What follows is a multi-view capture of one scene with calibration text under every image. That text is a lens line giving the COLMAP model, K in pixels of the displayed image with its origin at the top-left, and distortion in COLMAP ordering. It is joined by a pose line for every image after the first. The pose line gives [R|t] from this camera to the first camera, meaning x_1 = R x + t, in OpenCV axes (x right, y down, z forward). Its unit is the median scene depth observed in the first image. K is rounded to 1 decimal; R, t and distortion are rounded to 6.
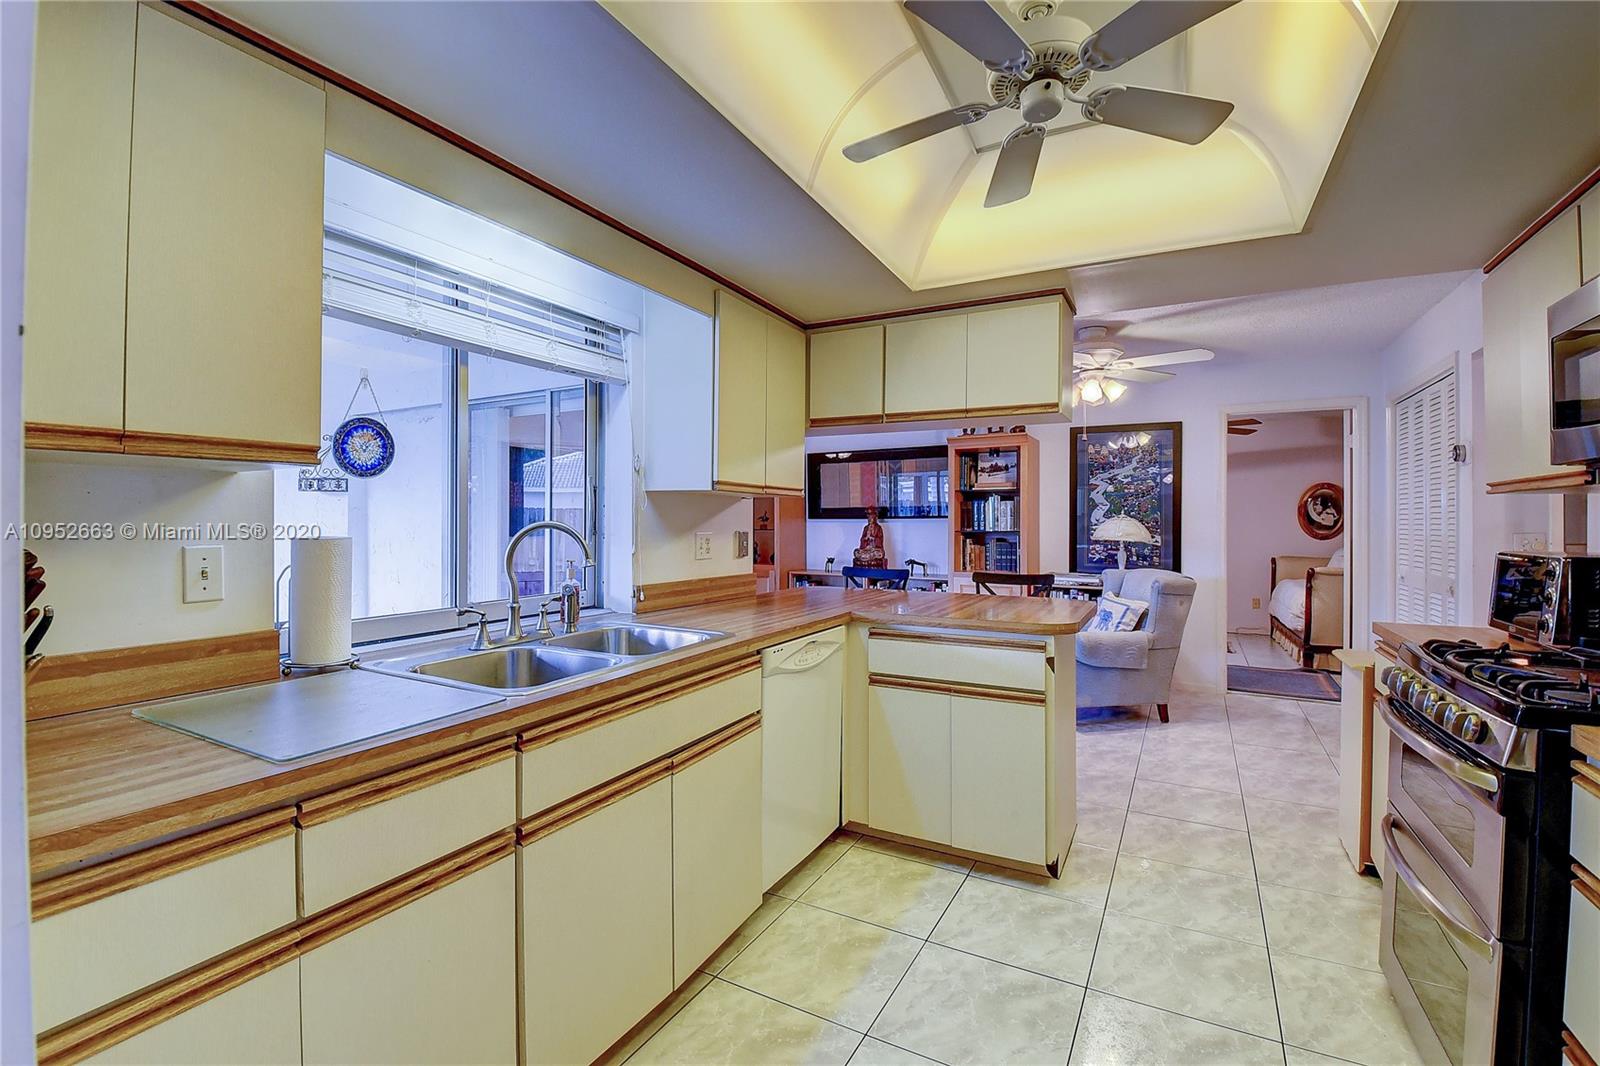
lens RADIAL K [[708.9, 0, 787.9], [0, 708.9, 528.1], [0, 0, 1]] dist [0.003789, -0.016625]
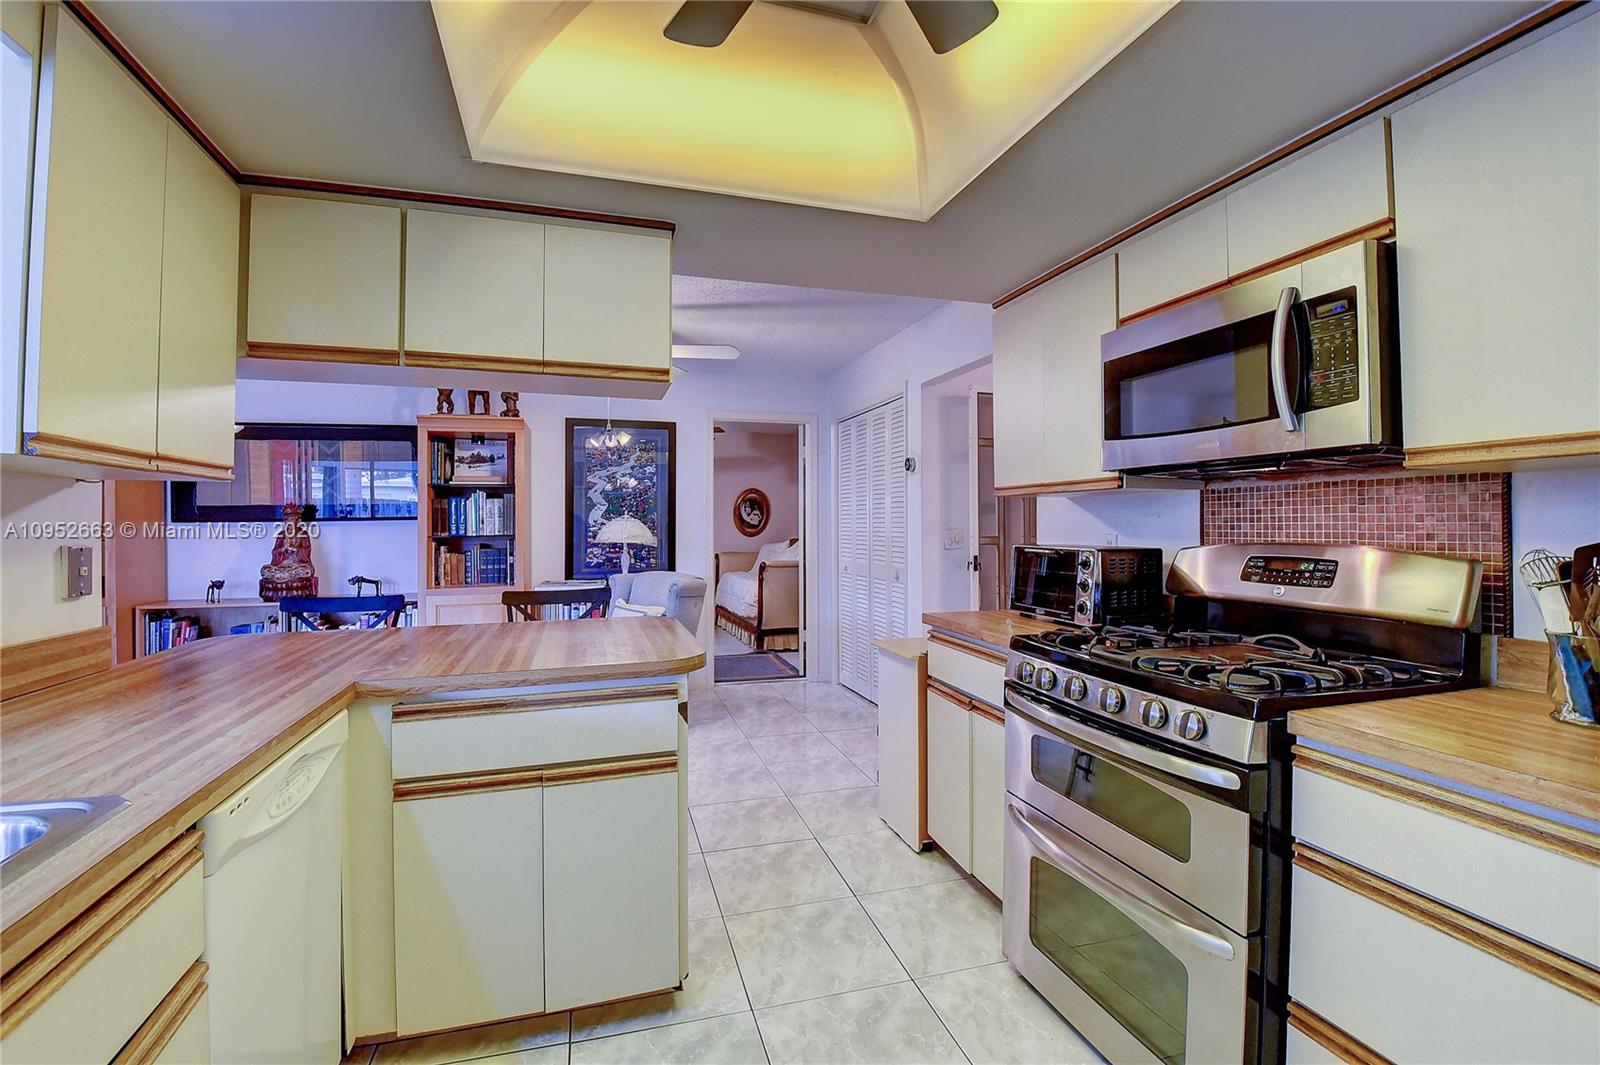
lens RADIAL K [[708.9, 0, 800.7], [0, 708.9, 519.9], [0, 0, 1]] dist [0.003789, -0.016625]
pose [[0.699498, -0.004453, 0.714621, -0.035746], [0.014331, 0.999867, -0.007798, -0.002180], [-0.714491, 0.015696, 0.699468, 0.177018]]
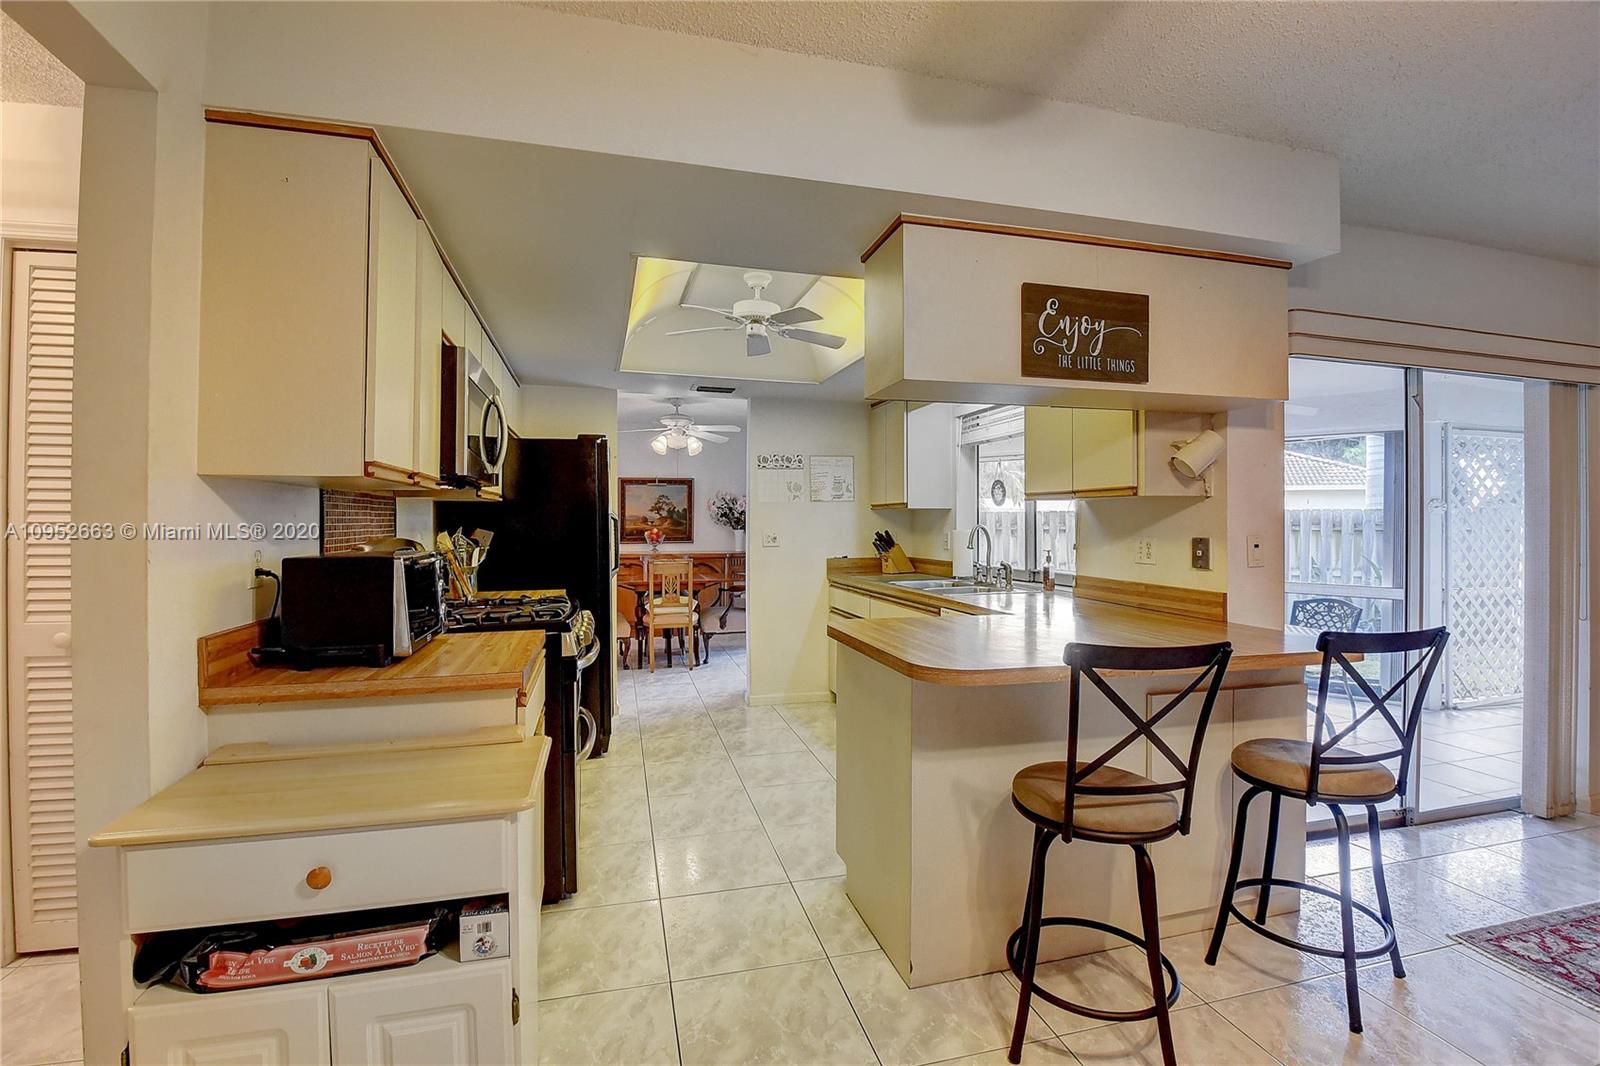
lens RADIAL K [[708.9, 0, 803.7], [0, 708.9, 520.4], [0, 0, 1]] dist [0.003789, -0.016625]
pose [[-0.711746, -0.009780, -0.702369, 0.520161], [-0.014756, 0.999891, 0.001031, -0.006359], [0.702282, 0.011097, -0.711812, 0.777859]]
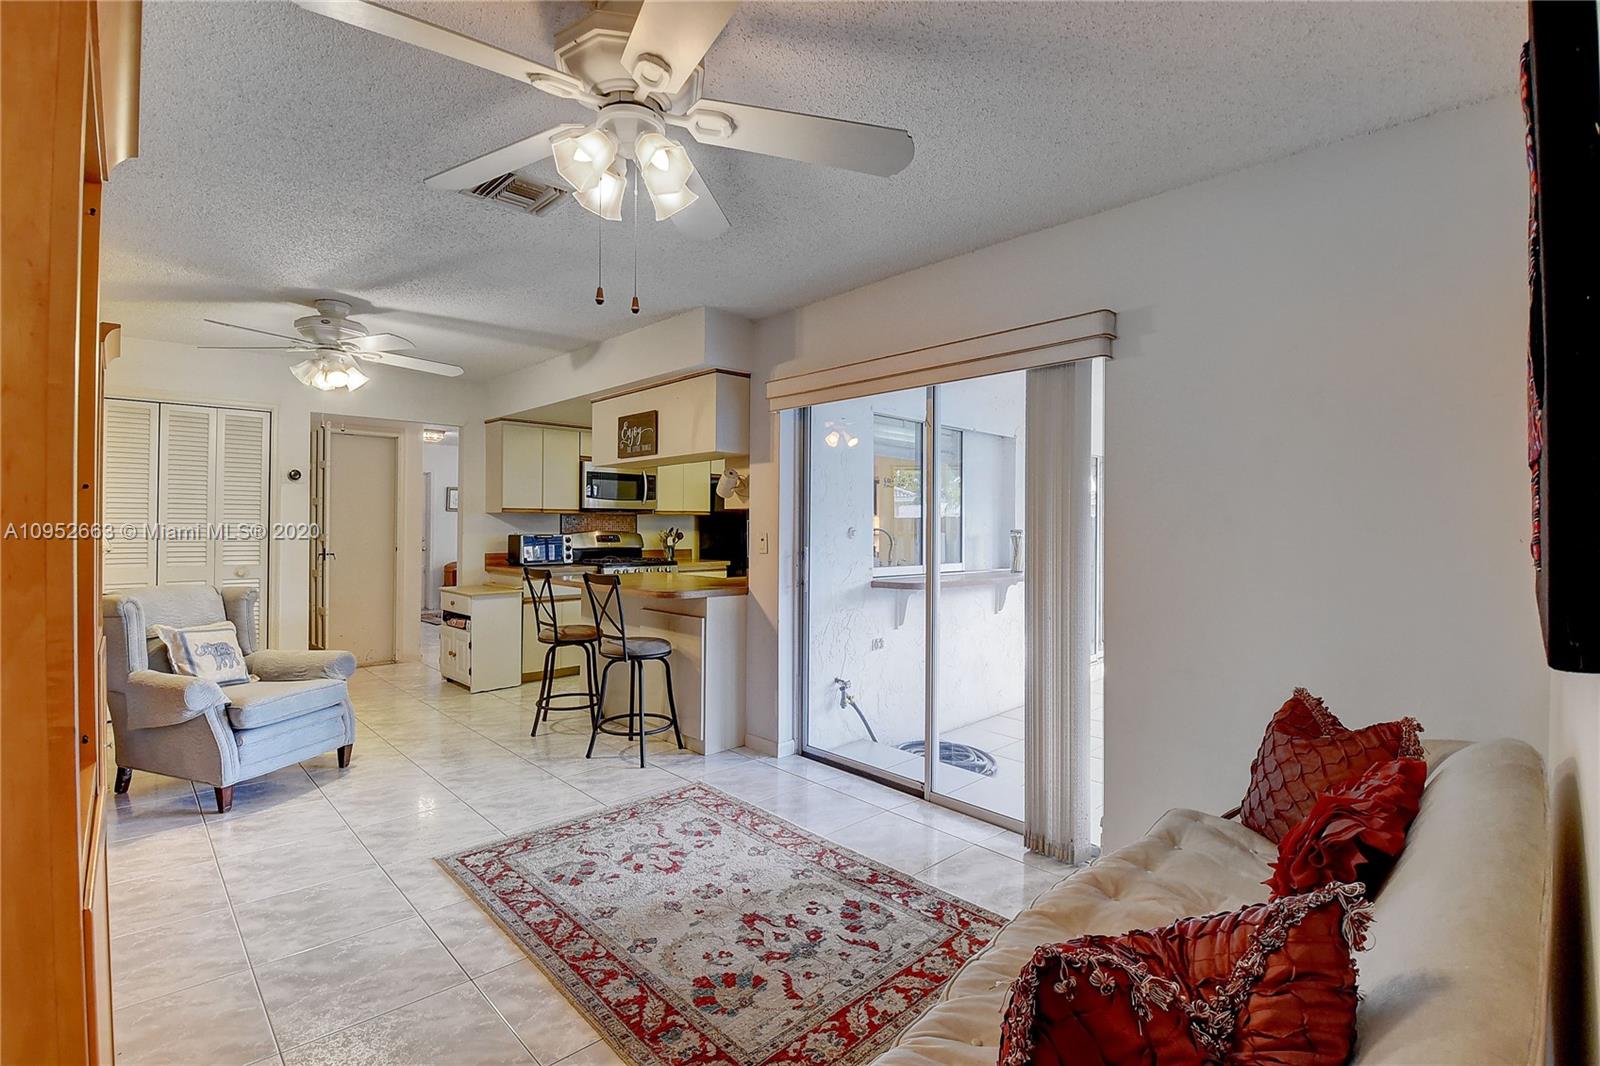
lens RADIAL K [[708.9, 0, 797.4], [0, 708.9, 517.1], [0, 0, 1]] dist [0.003789, -0.016625]
pose [[-0.962253, -0.004619, 0.272118, -0.287969], [-0.004265, 0.999989, 0.001892, -0.019095], [-0.272124, 0.000660, -0.962262, 1.358832]]
